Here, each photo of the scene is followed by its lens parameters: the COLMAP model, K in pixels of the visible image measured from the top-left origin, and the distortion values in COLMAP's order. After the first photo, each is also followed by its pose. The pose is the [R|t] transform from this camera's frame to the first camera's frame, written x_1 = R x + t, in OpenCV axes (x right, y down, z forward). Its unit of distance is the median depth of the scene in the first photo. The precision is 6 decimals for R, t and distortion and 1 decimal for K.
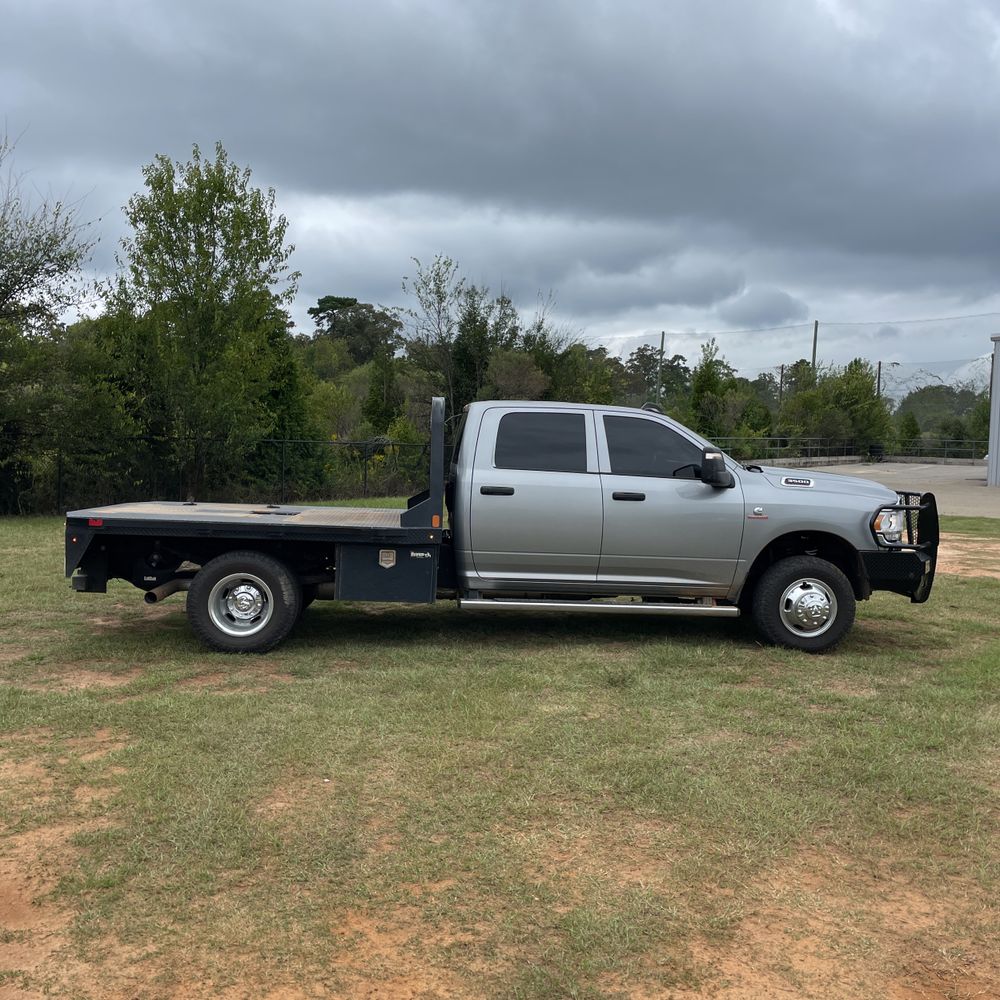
lens RADIAL K [[980.0, 0, 500.0], [0, 980.0, 500.0], [0, 0, 1]] dist [0.078253, -0.005158]
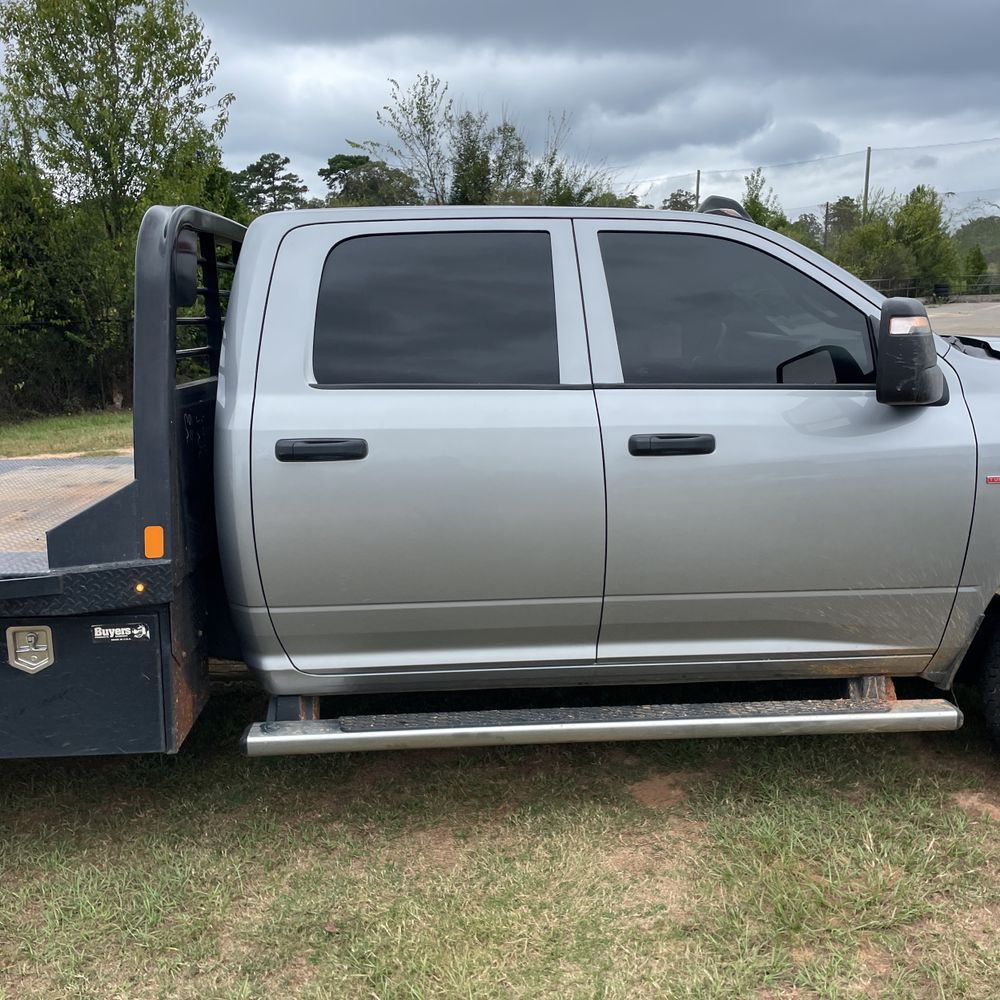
lens RADIAL K [[1061.0, 0, 504.7], [0, 1061.0, 500.6], [0, 0, 1]] dist [0.099993, -0.101716]
pose [[0.998530, -0.048224, -0.024754, 0.074281], [0.050893, 0.991239, 0.121885, -0.035154], [0.018659, -0.122965, 0.992236, 0.575497]]
